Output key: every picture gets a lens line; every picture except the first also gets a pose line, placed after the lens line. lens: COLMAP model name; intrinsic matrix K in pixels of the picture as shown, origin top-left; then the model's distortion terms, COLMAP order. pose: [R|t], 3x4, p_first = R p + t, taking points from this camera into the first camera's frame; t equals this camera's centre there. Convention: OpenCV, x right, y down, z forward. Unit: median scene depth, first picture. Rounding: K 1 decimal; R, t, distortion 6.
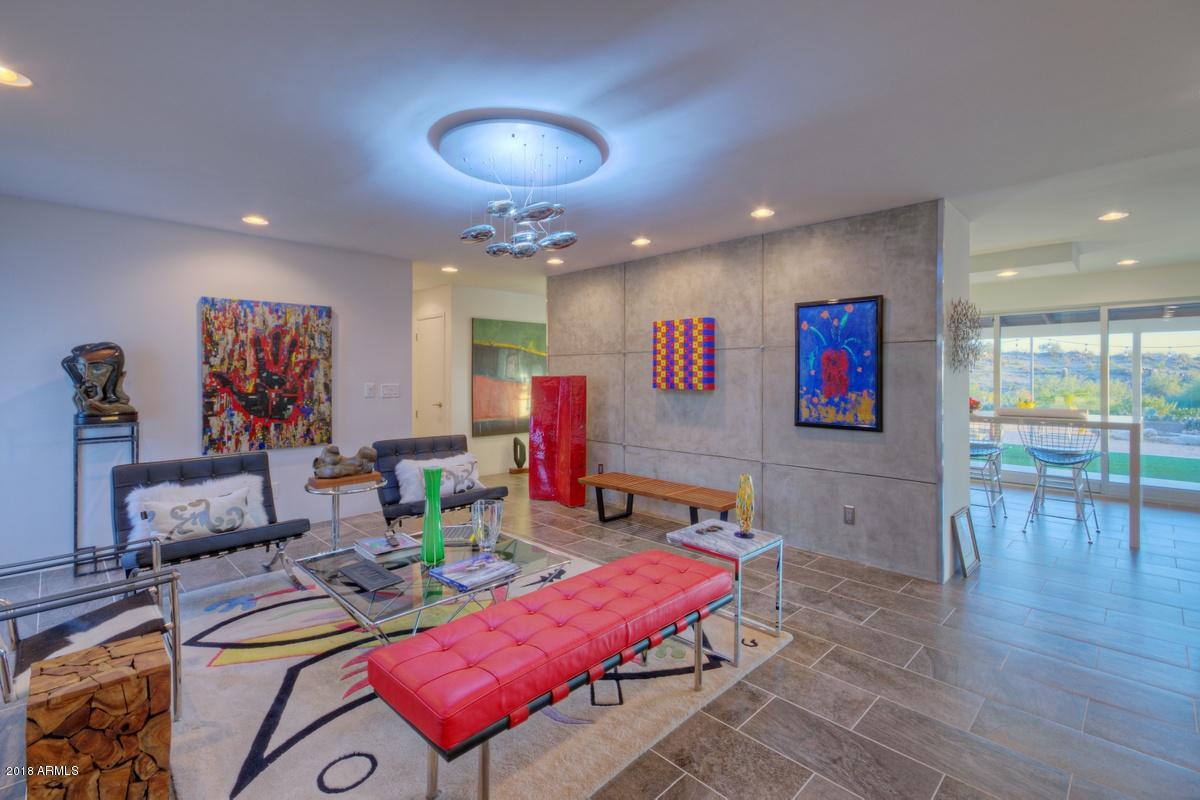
lens RADIAL K [[536.6, 0, 600.7], [0, 536.6, 379.3], [0, 0, 1]] dist [0.005625, 0.000071]
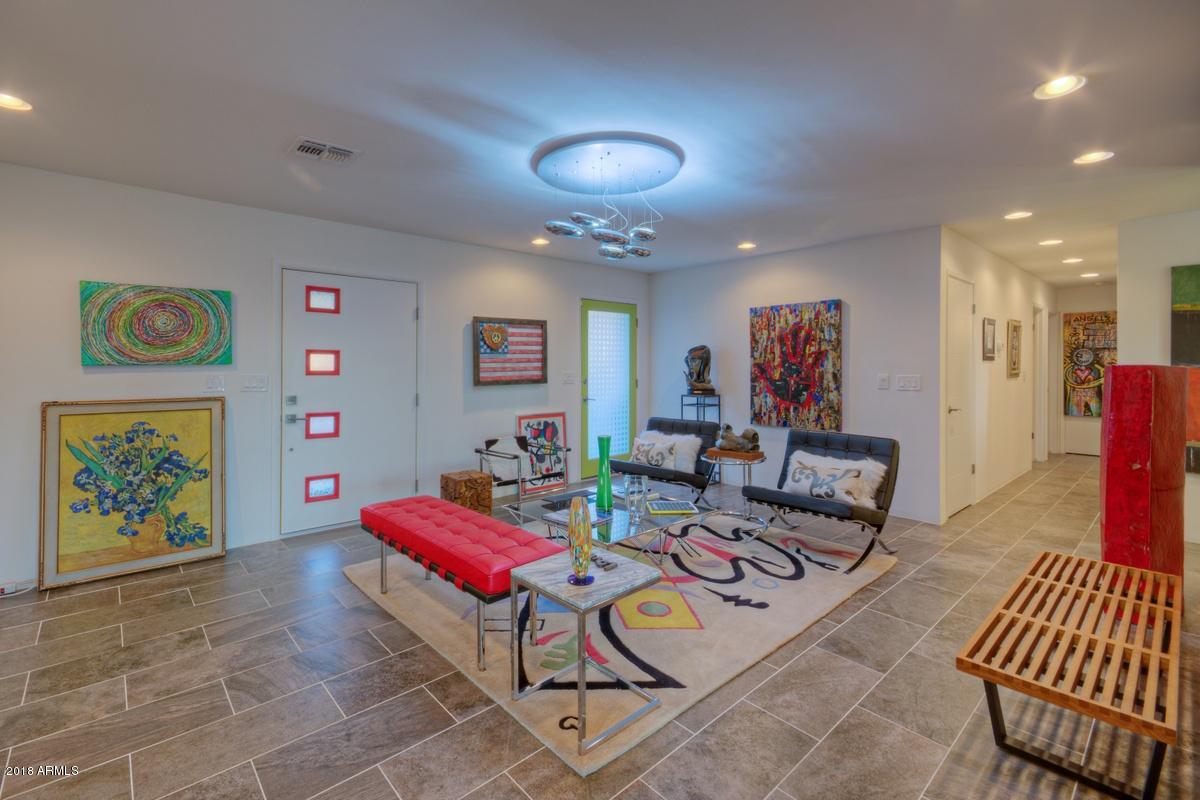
lens RADIAL K [[536.6, 0, 595.6], [0, 536.6, 366.2], [0, 0, 1]] dist [0.005625, 0.000071]
pose [[-0.035839, -0.000293, -0.999358, 0.601467], [-0.006107, 0.999981, -0.000074, -0.003243], [0.999339, 0.006101, -0.035840, 0.622983]]
